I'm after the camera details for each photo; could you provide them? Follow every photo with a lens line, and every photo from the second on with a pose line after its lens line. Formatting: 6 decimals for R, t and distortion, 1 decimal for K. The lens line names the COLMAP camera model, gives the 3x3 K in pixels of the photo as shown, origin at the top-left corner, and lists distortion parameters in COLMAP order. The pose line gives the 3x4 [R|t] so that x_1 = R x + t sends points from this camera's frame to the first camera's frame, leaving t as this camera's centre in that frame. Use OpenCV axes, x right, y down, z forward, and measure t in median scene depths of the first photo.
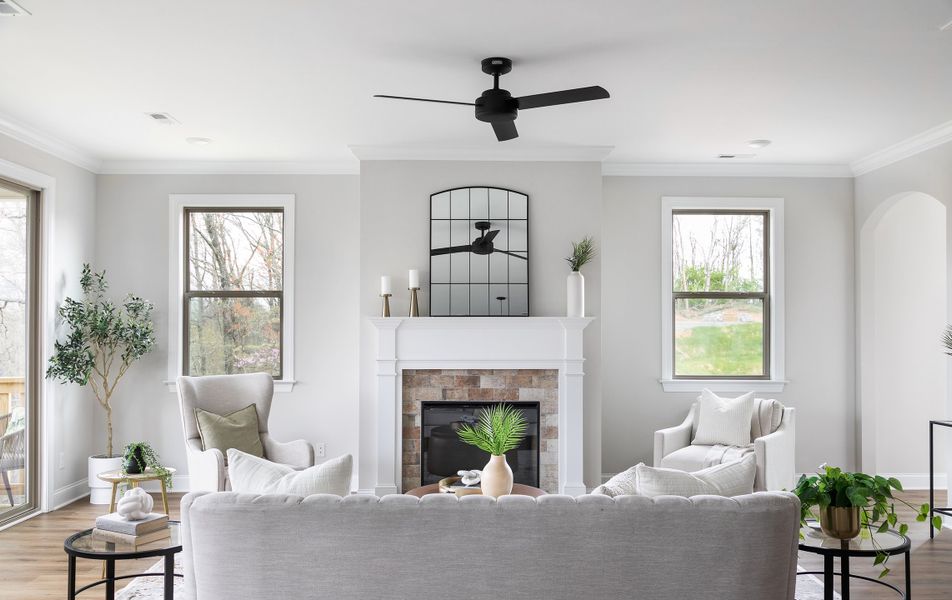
lens RADIAL K [[824.5, 0, 477.7], [0, 824.5, 321.6], [0, 0, 1]] dist [0.005299, 0.003895]
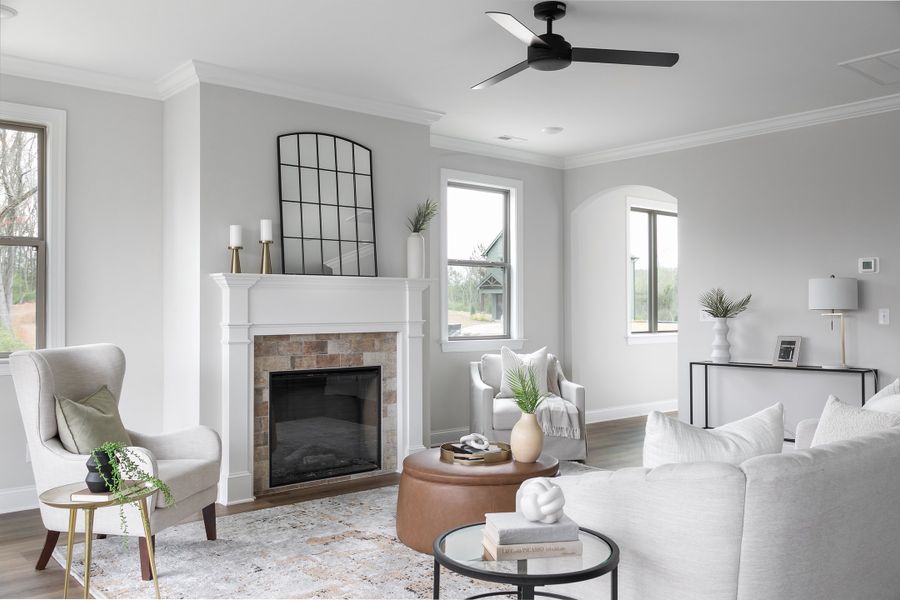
lens RADIAL K [[774.2, 0, 450.0], [0, 774.2, 300.0], [0, 0, 1]] dist [-0.002237, -0.002489]
pose [[0.775643, 0.003722, 0.631161, -0.434537], [-0.002376, 0.999993, -0.002977, 0.022688], [-0.631168, 0.000809, 0.775646, 0.248439]]
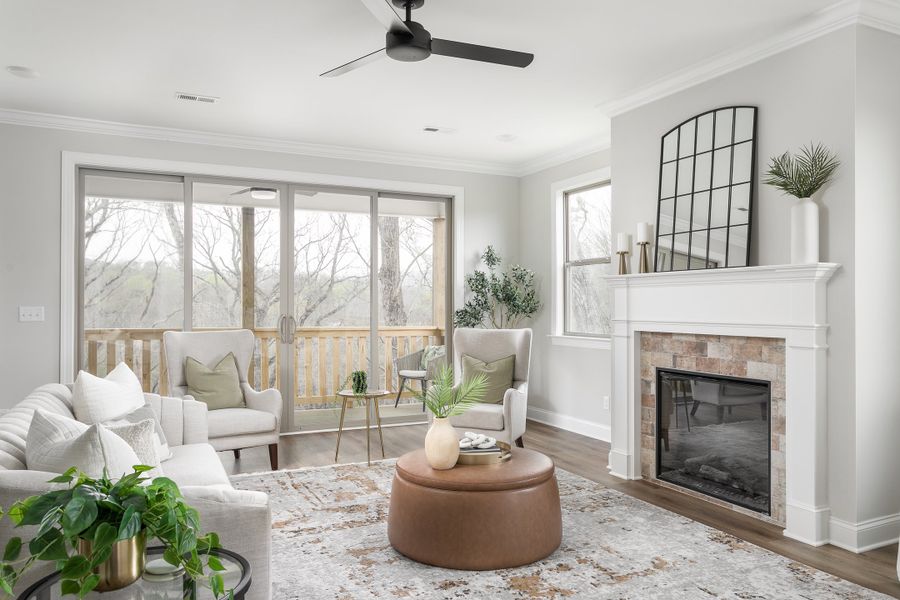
lens RADIAL K [[666.0, 0, 450.0], [0, 666.0, 300.0], [0, 0, 1]] dist [-0.005438, 0.001235]
pose [[0.418986, -0.007078, -0.907965, 0.499306], [0.008443, 0.999957, -0.003899, 0.023920], [0.907954, -0.006033, 0.419027, 0.489793]]
